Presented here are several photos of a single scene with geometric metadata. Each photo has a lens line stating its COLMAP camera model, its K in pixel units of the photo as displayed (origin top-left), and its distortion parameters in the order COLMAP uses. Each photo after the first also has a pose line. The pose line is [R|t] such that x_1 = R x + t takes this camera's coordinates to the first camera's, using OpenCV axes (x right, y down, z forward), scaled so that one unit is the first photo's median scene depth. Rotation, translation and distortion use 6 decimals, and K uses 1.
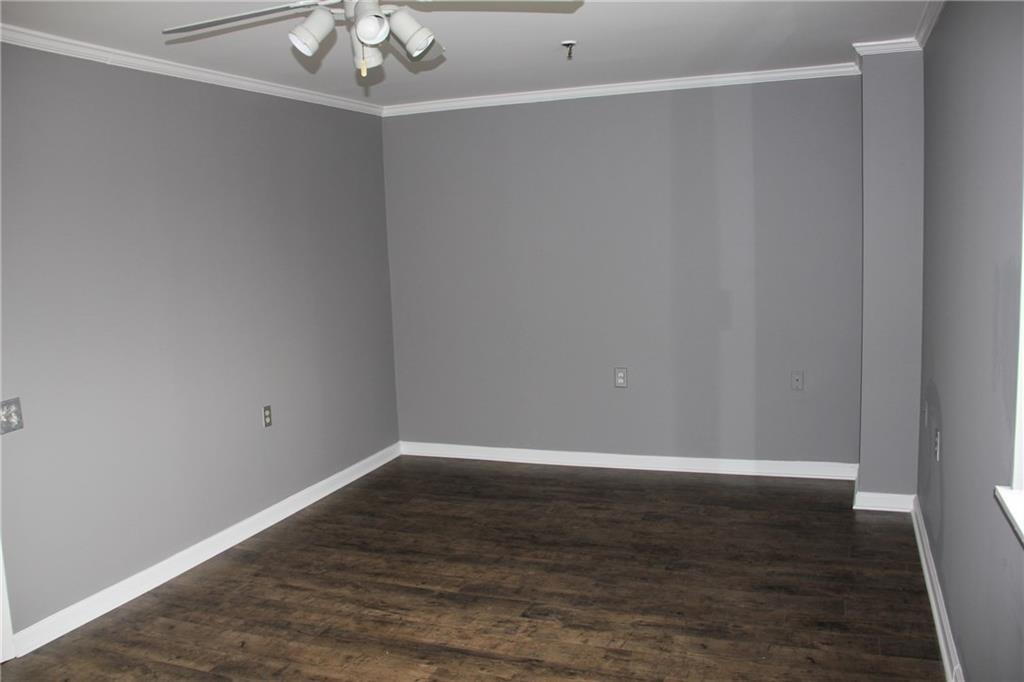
lens RADIAL K [[848.0, 0, 512.1], [0, 848.0, 332.6], [0, 0, 1]] dist [-0.170178, 0.113913]
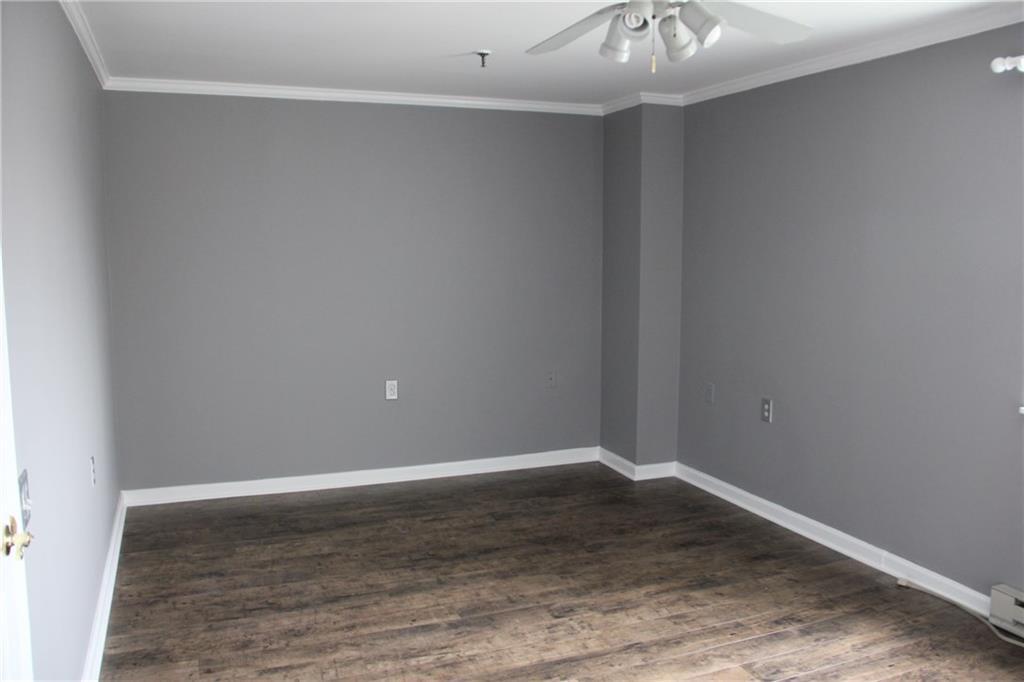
lens RADIAL K [[848.0, 0, 514.7], [0, 848.0, 343.3], [0, 0, 1]] dist [-0.170178, 0.113913]
pose [[0.732260, -0.039952, 0.679853, -0.591213], [0.049450, 0.998762, 0.005430, 0.000235], [-0.679228, 0.029643, 0.733329, 0.241024]]
